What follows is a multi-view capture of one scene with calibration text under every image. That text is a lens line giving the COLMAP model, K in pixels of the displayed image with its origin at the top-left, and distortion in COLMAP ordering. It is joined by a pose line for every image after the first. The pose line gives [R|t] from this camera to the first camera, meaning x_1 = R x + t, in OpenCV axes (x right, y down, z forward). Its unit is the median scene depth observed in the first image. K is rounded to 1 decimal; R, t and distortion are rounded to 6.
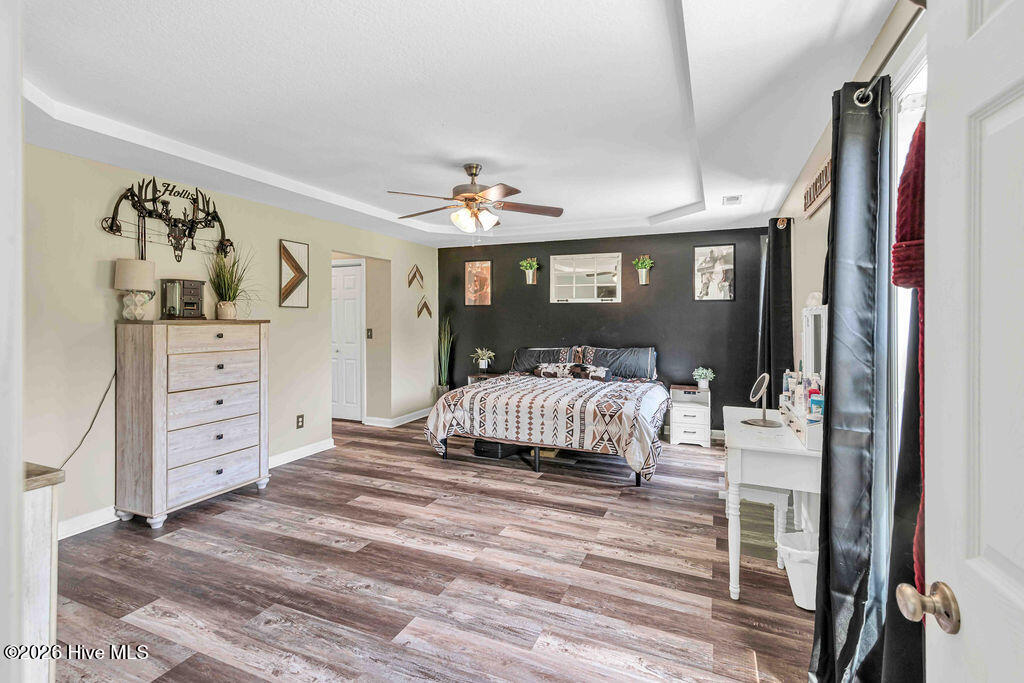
lens RADIAL K [[468.1, 0, 509.1], [0, 468.1, 321.9], [0, 0, 1]] dist [0.012413, 0.000247]
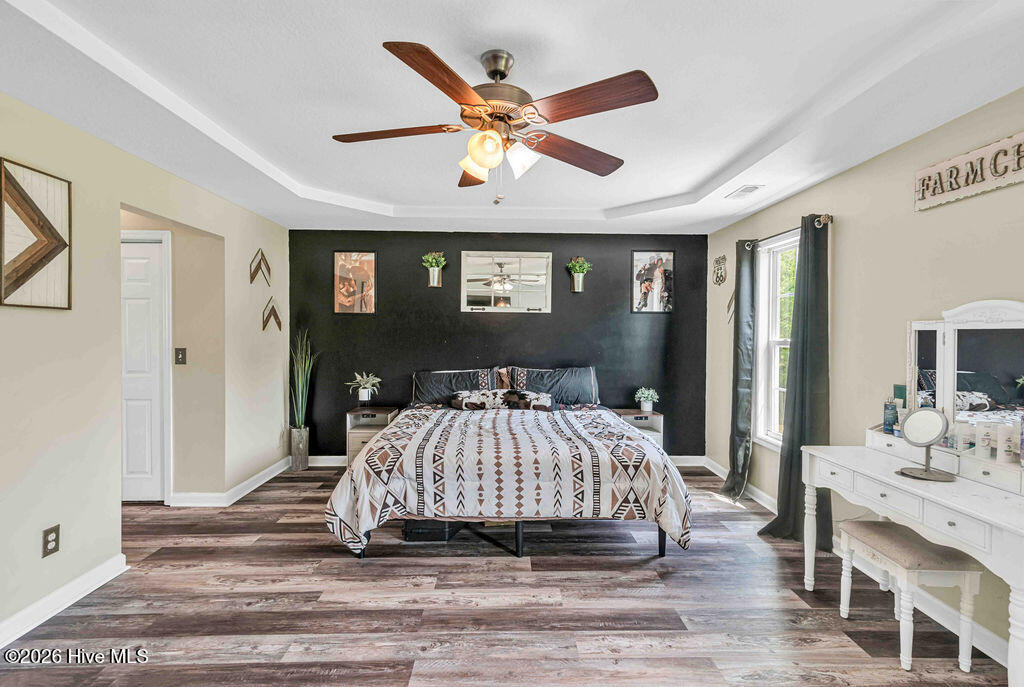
lens RADIAL K [[468.1, 0, 511.9], [0, 468.1, 336.9], [0, 0, 1]] dist [0.012413, 0.000247]
pose [[0.908296, -0.001644, 0.418324, -0.204469], [-0.000009, 0.999992, 0.003948, -0.002758], [-0.418327, -0.003590, 0.908289, 0.332024]]
